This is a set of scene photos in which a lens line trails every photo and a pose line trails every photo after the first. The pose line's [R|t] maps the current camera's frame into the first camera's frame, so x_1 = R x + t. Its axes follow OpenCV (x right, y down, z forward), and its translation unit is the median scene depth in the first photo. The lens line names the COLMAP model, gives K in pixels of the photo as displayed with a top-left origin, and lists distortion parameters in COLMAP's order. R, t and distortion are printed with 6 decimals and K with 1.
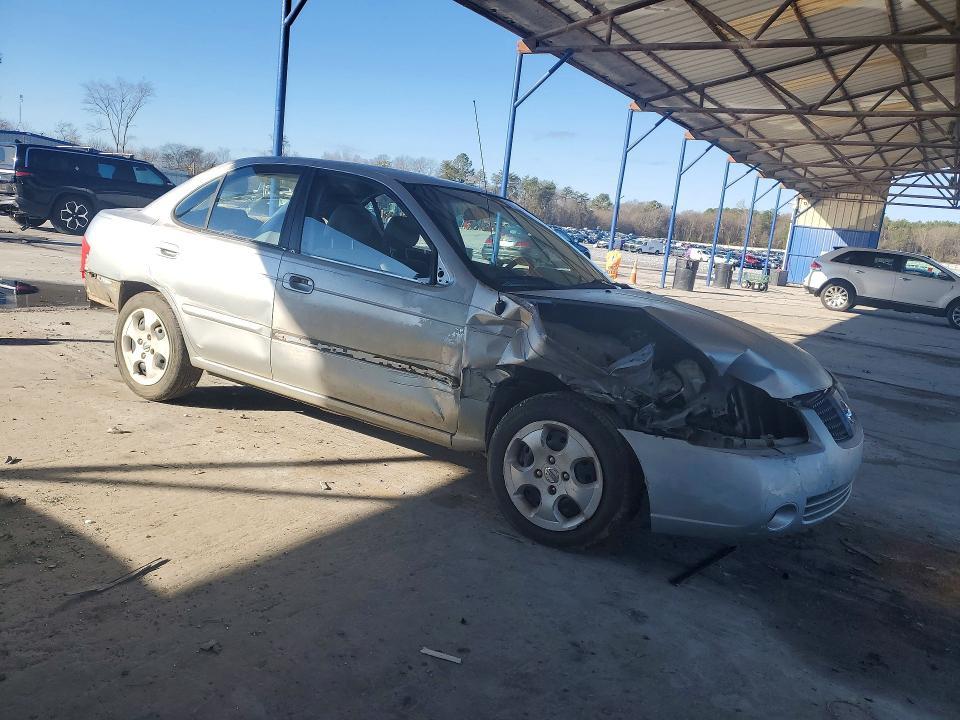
lens RADIAL K [[777.9, 0, 461.1], [0, 777.9, 367.3], [0, 0, 1]] dist [0.018336, -0.002289]
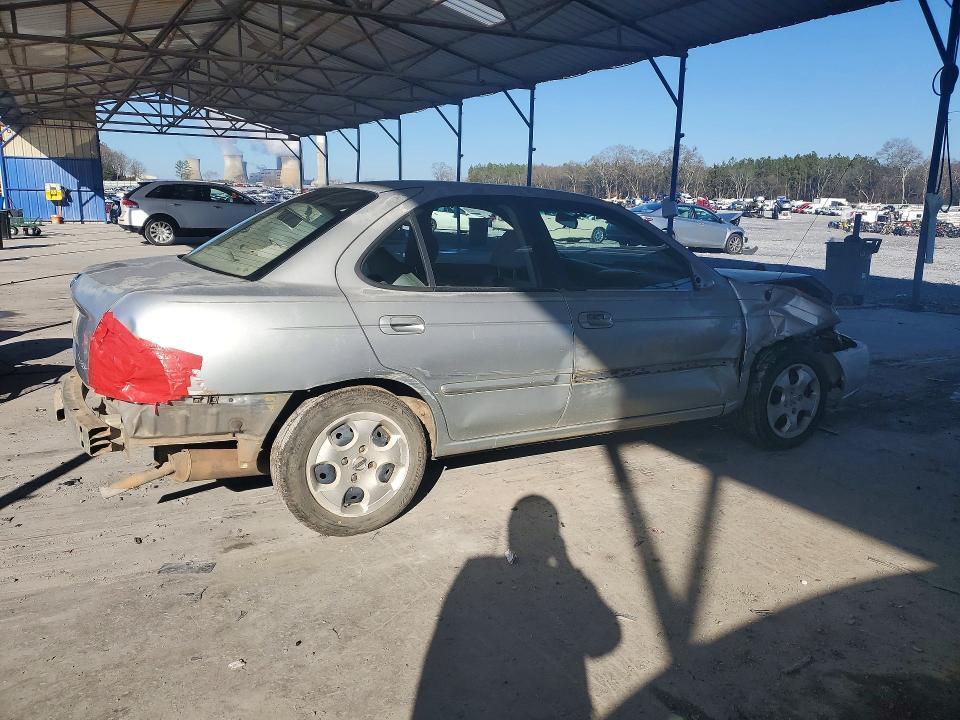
lens RADIAL K [[789.0, 0, 491.7], [0, 789.0, 361.6], [0, 0, 1]] dist [0.001277, 0.002674]
pose [[0.424459, -0.280024, 0.861058, -0.268753], [0.189901, 0.957357, 0.217729, -0.070621], [-0.885309, 0.071099, 0.459536, 0.159316]]
